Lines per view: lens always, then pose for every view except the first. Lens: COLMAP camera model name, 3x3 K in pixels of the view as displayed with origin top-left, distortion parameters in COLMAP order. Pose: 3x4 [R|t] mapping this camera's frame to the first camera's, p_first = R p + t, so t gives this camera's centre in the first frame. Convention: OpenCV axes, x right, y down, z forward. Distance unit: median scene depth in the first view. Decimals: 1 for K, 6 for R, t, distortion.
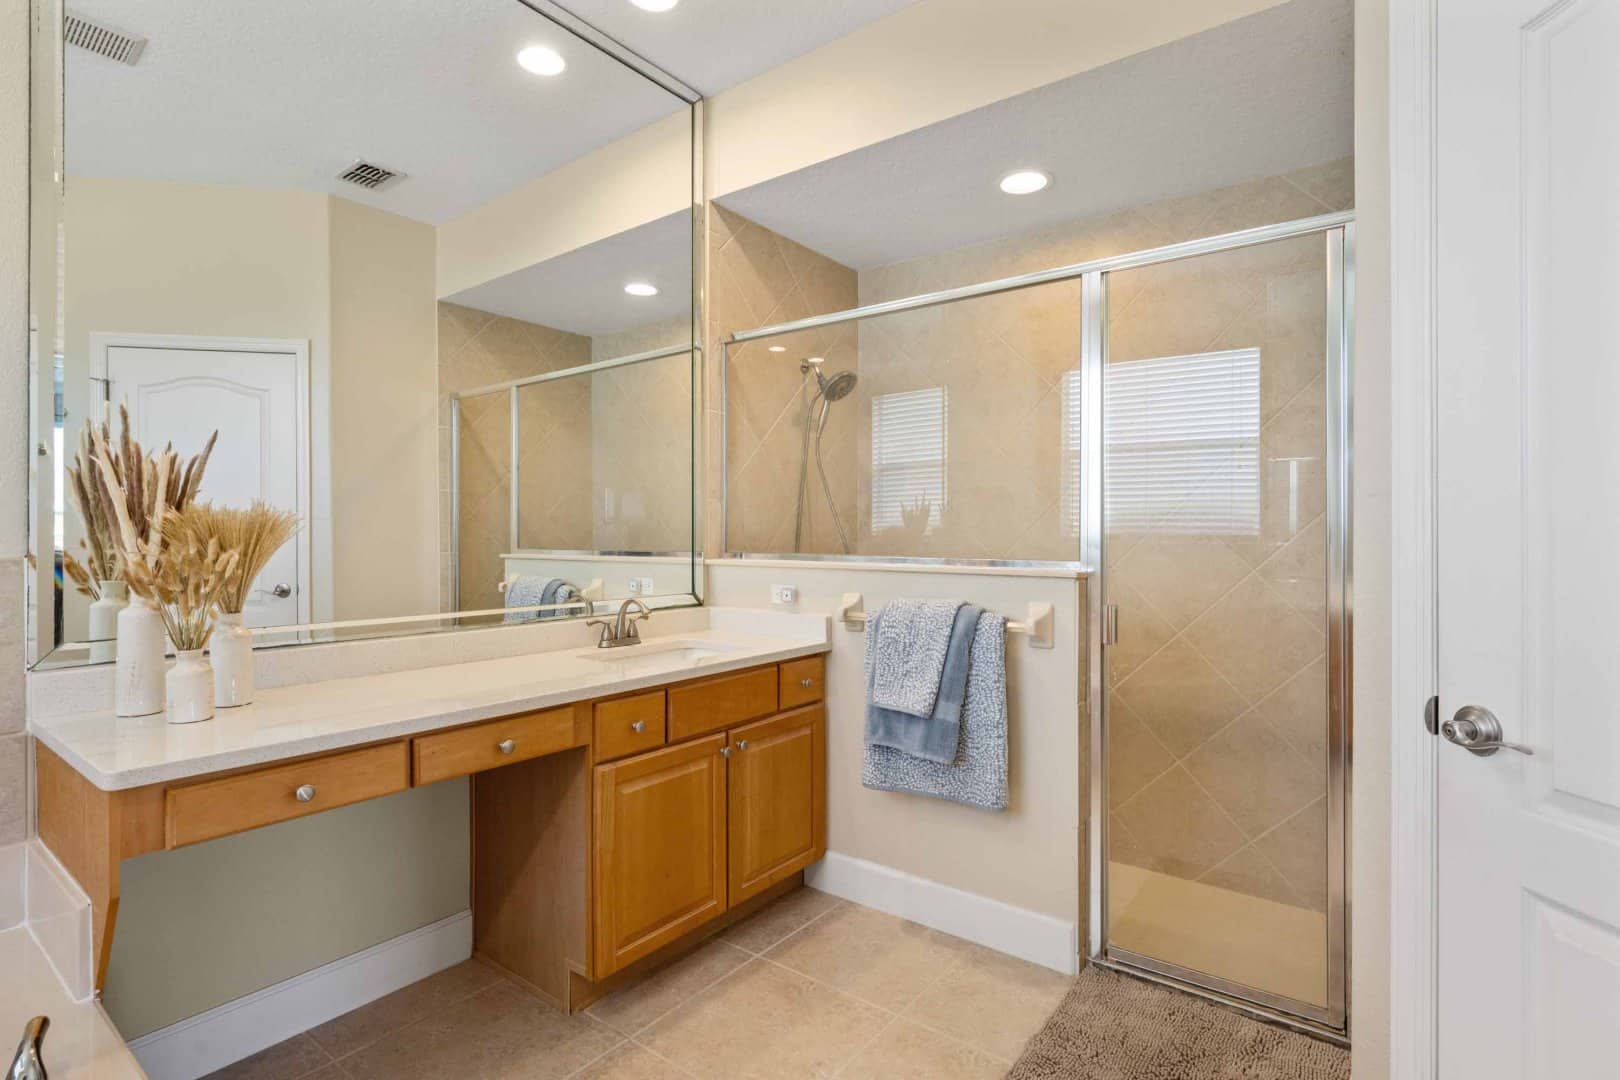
lens RADIAL K [[787.2, 0, 812.8], [0, 787.2, 538.5], [0, 0, 1]] dist [-0.002161, -0.002933]
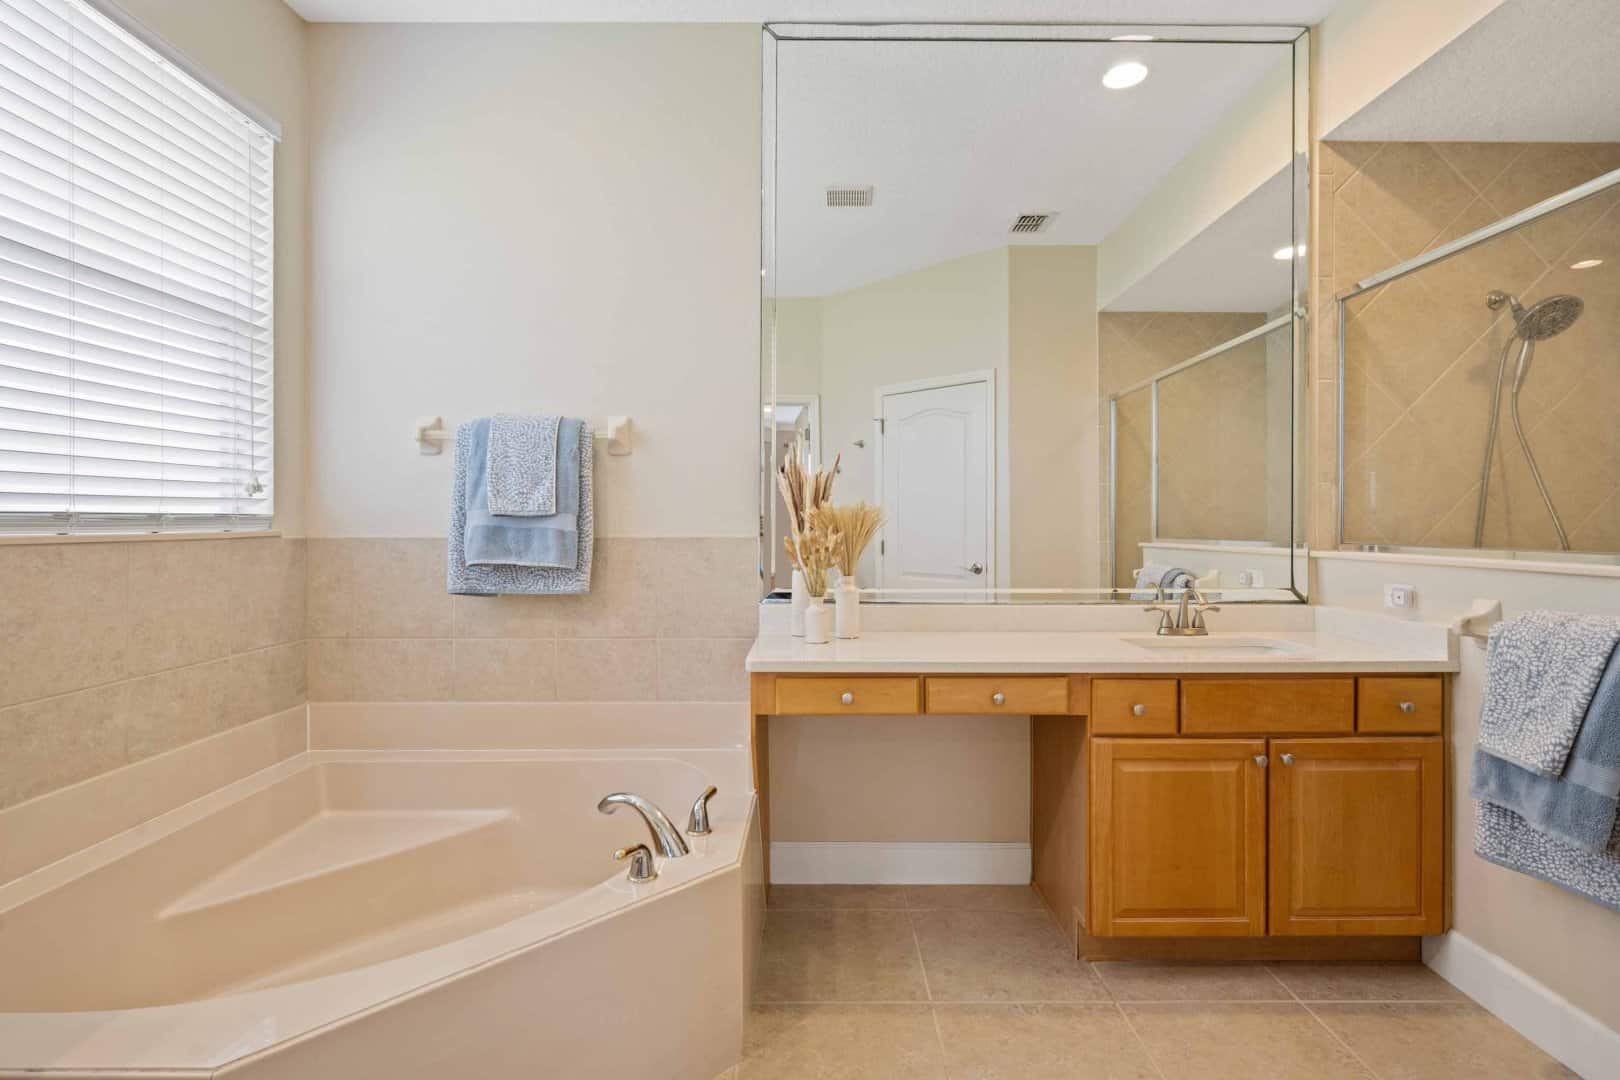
lens RADIAL K [[787.2, 0, 820.4], [0, 787.2, 530.1], [0, 0, 1]] dist [-0.002161, -0.002933]
pose [[0.603816, 0.003292, -0.797117, 0.265507], [-0.003012, 0.999994, 0.001849, 0.003283], [0.797118, 0.001284, 0.603822, 0.036923]]
